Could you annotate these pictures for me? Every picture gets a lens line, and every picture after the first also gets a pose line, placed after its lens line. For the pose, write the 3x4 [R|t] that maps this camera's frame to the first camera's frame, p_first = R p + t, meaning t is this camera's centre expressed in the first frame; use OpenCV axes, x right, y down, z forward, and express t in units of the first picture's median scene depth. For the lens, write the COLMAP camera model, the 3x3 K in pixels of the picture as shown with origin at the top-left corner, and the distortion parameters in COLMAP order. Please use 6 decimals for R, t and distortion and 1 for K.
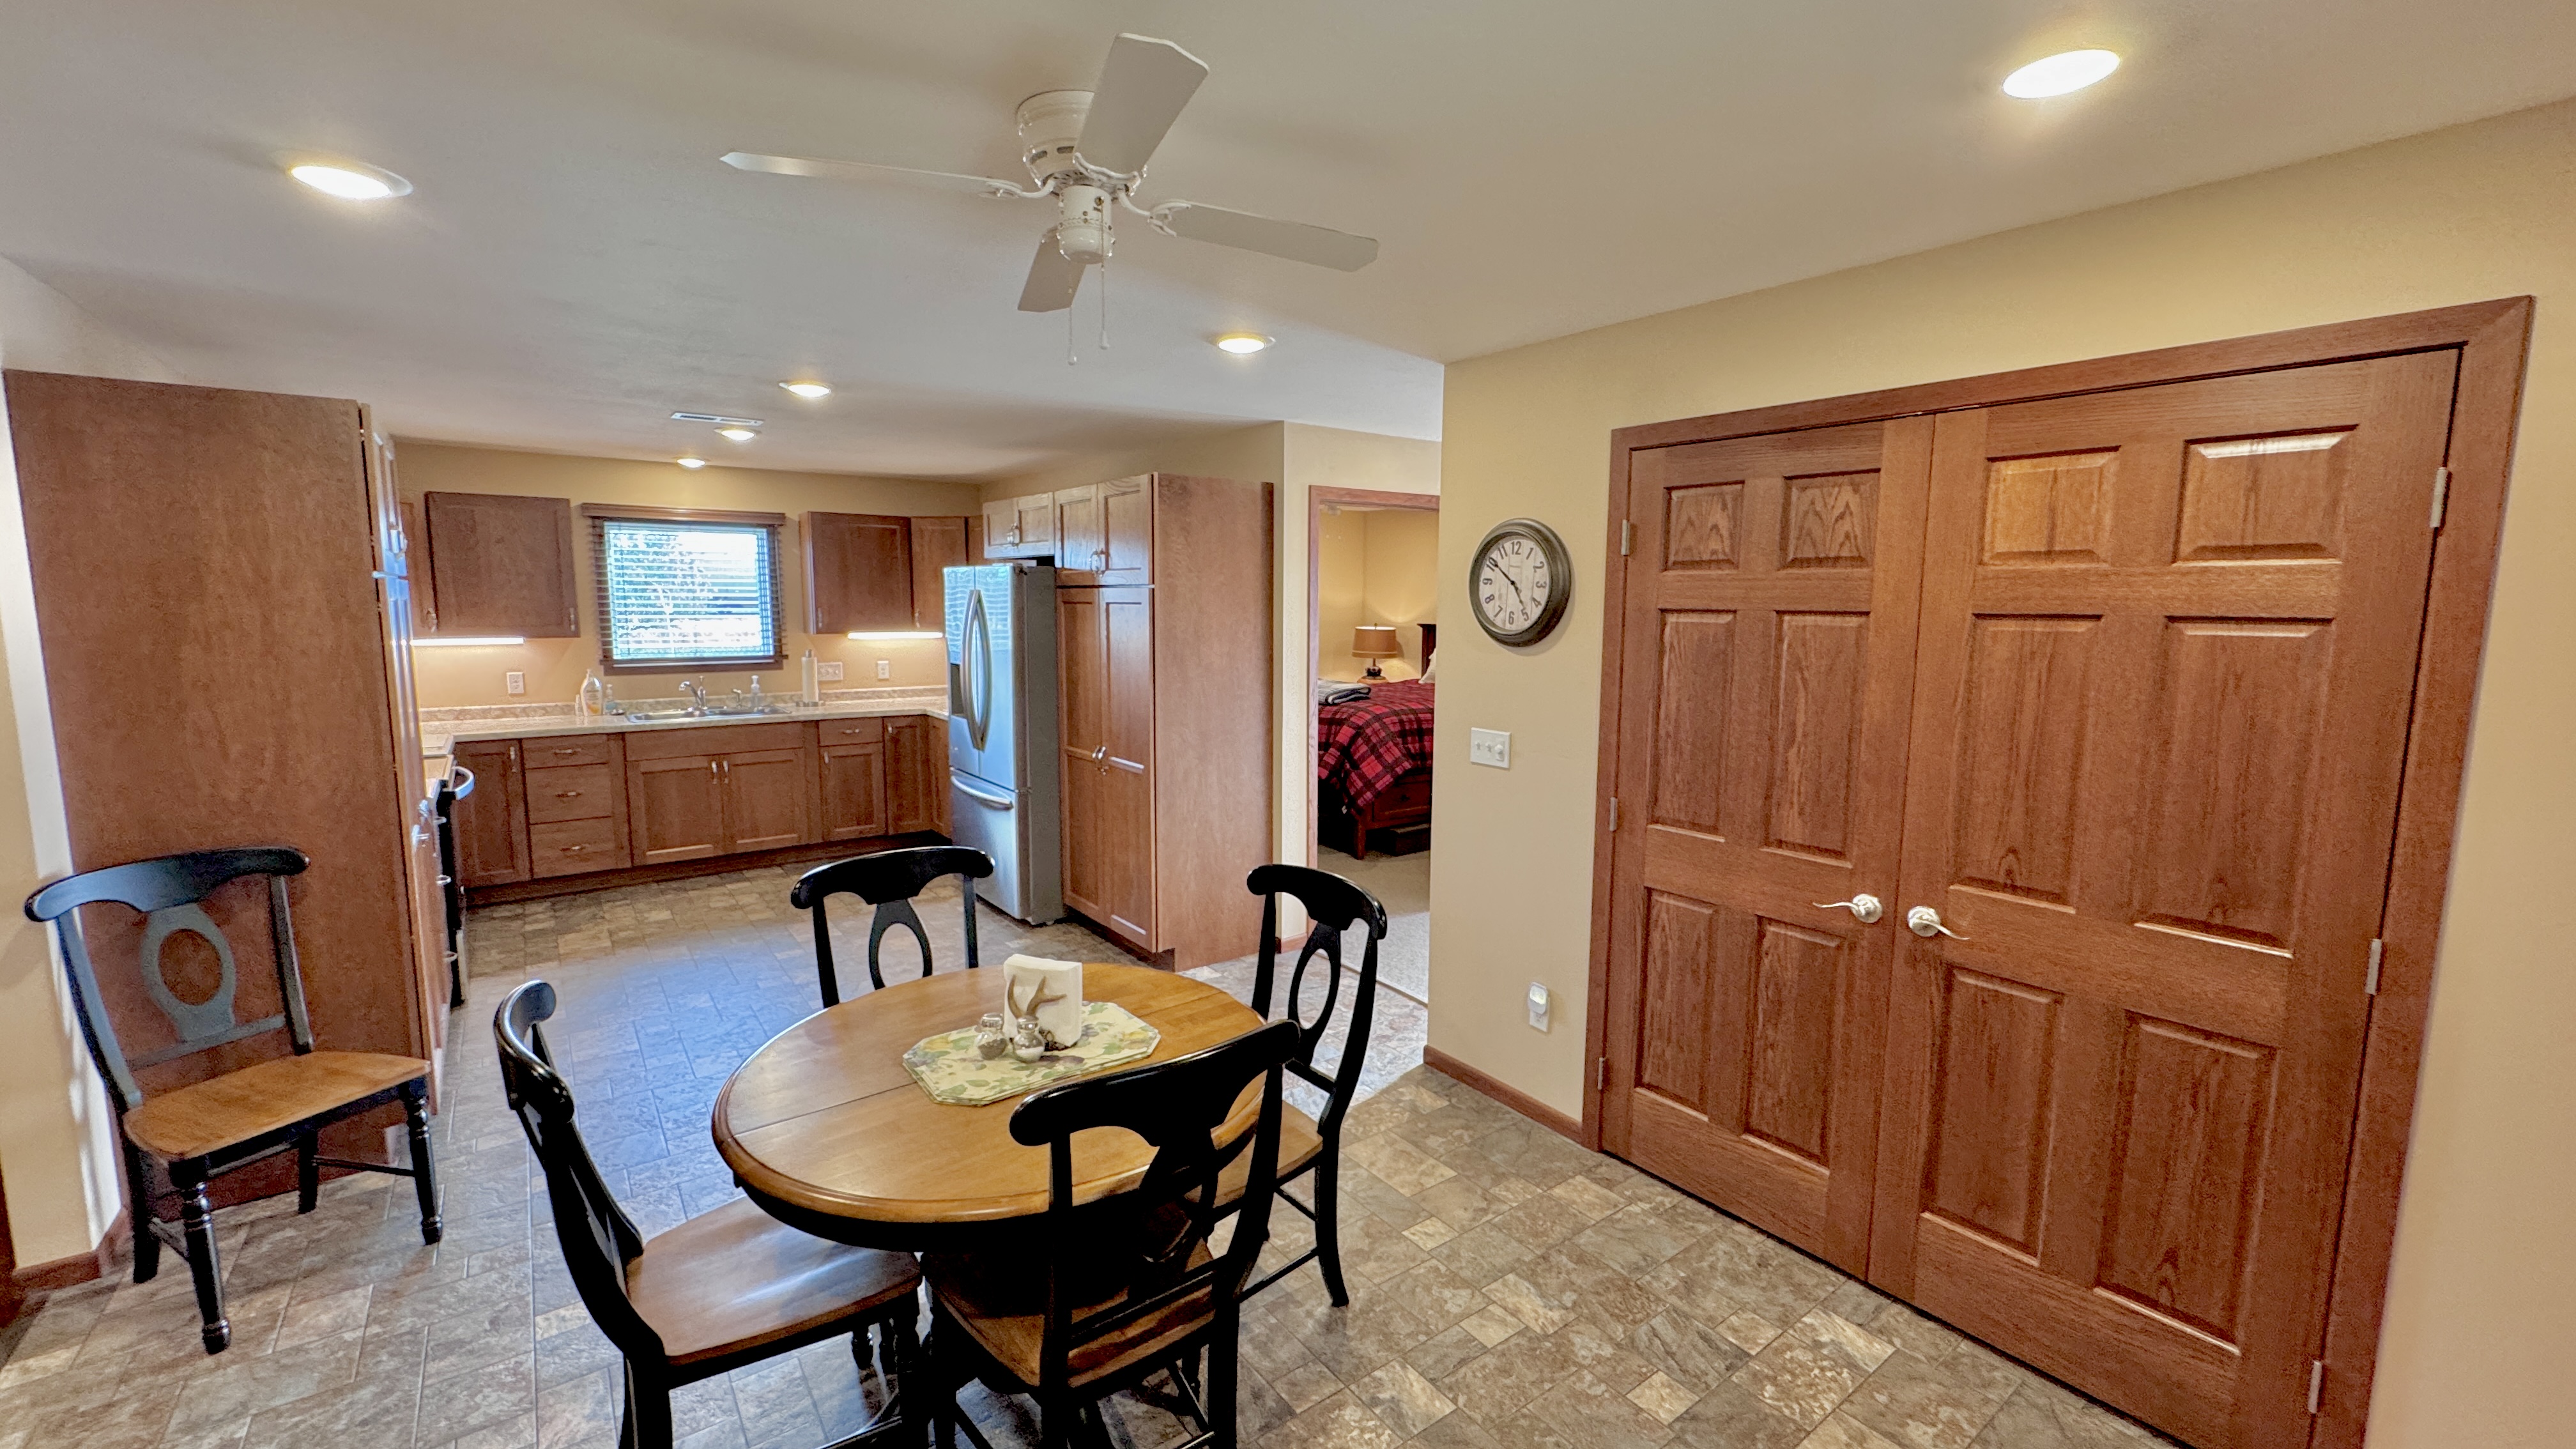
lens RADIAL K [[1029.6, 0, 1288.0], [0, 1029.6, 724.5], [0, 0, 1]] dist [-0.003604, 0.000352]
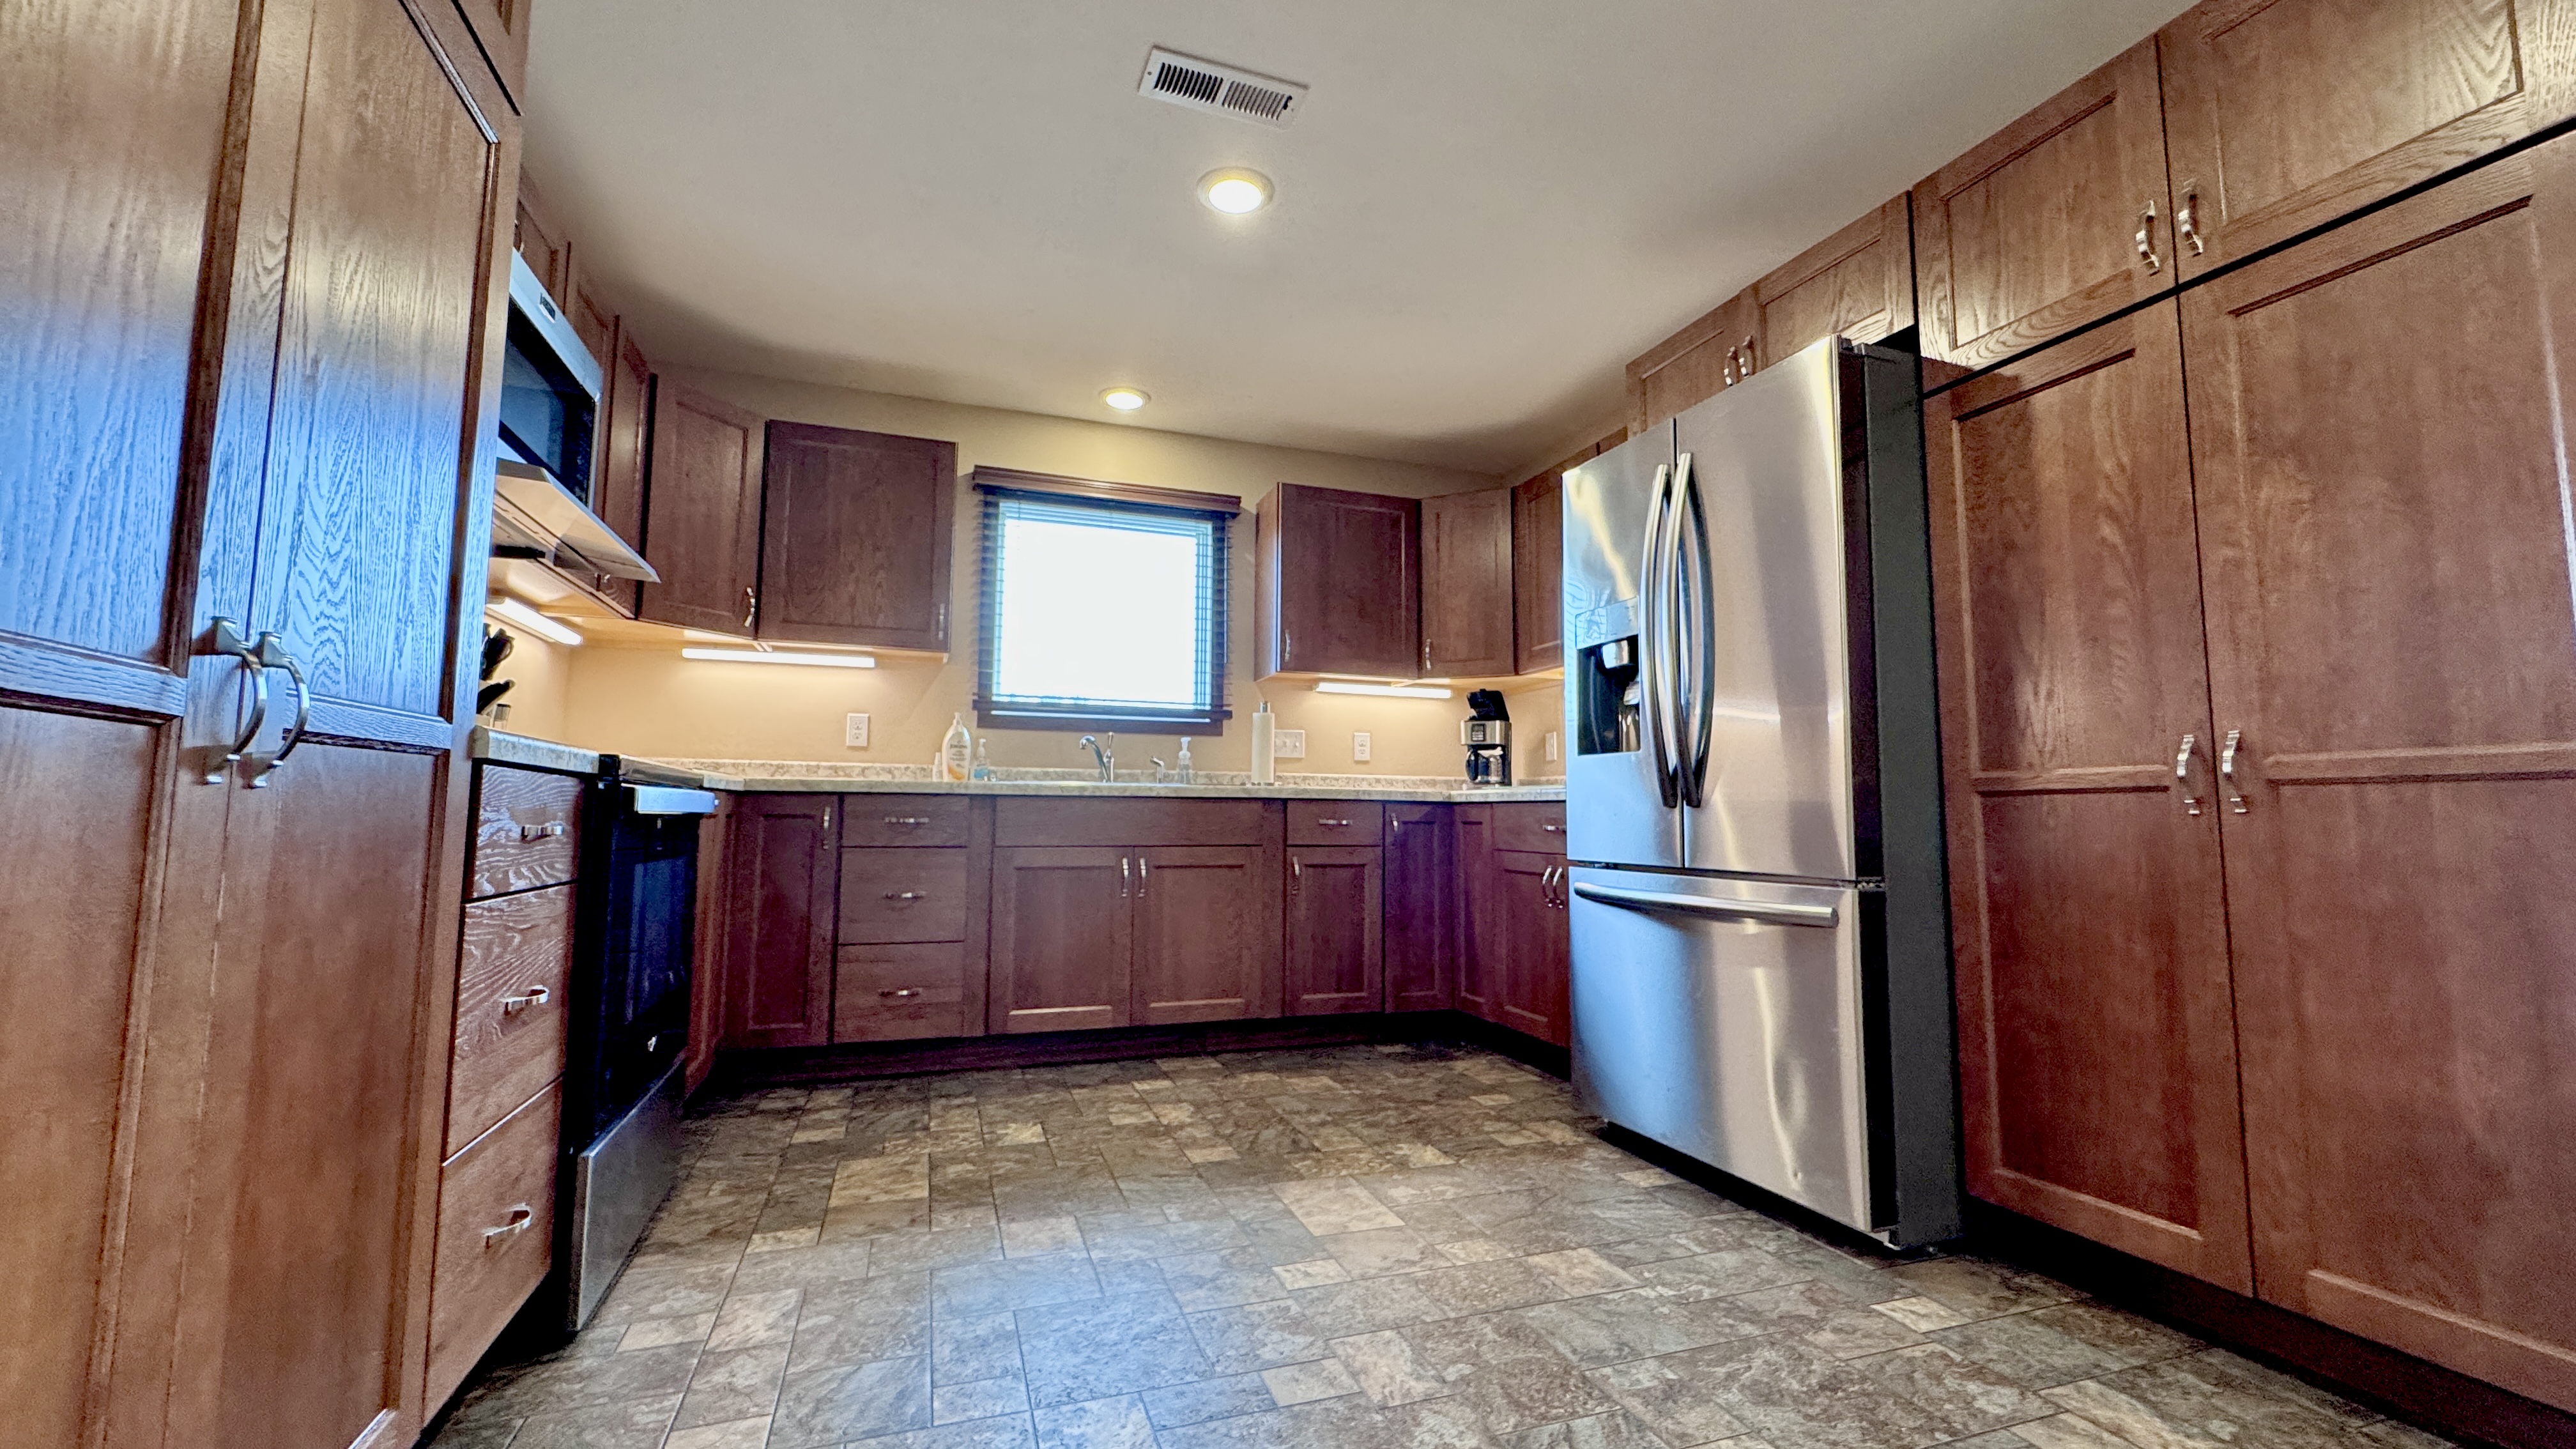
lens RADIAL K [[1031.8, 0, 1282.0], [0, 1031.8, 721.7], [0, 0, 1]] dist [-0.003656, 0.000116]
pose [[0.952927, -0.028455, -0.301863, -0.558948], [-0.037561, 0.976839, -0.210655, 0.151609], [0.300866, 0.212077, 0.929787, 0.884868]]
